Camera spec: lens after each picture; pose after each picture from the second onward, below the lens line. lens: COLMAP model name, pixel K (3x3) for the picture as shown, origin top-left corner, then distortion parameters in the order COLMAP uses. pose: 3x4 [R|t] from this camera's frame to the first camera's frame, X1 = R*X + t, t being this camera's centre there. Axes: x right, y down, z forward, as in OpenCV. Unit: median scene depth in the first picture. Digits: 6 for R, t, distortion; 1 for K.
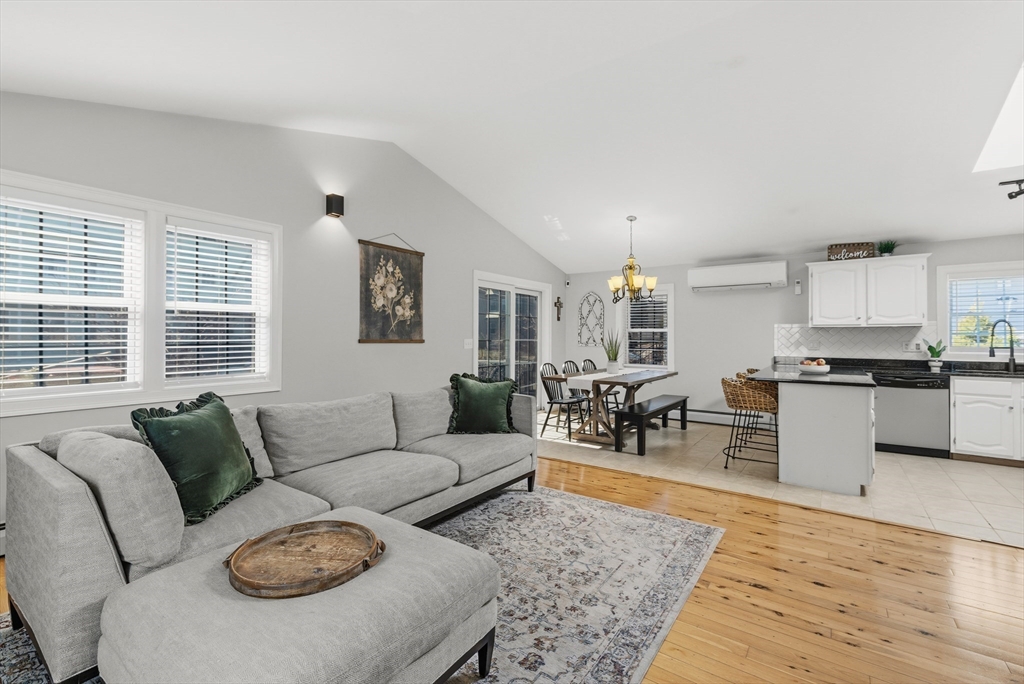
lens RADIAL K [[446.7, 0, 509.1], [0, 446.7, 333.8], [0, 0, 1]] dist [0.001448, 0.000606]
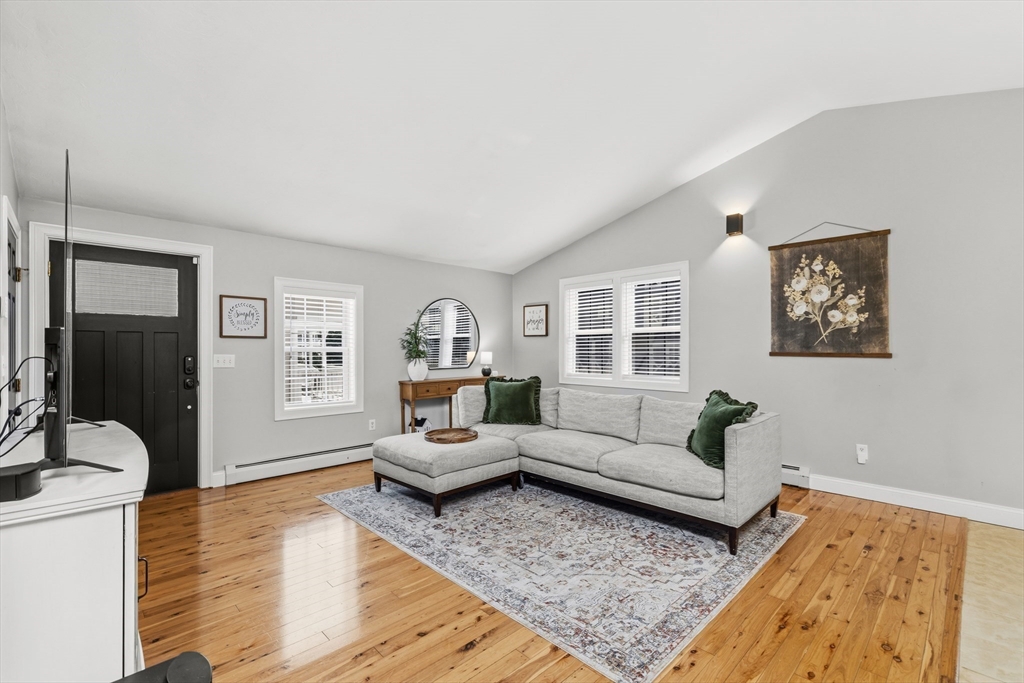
lens RADIAL K [[447.7, 0, 509.8], [0, 447.7, 349.0], [0, 0, 1]] dist [-0.001429, 0.000878]
pose [[-0.172882, -0.004455, -0.984933, 0.657600], [0.006454, 0.999963, -0.005656, 0.007490], [0.984921, -0.007335, -0.172847, 0.586220]]
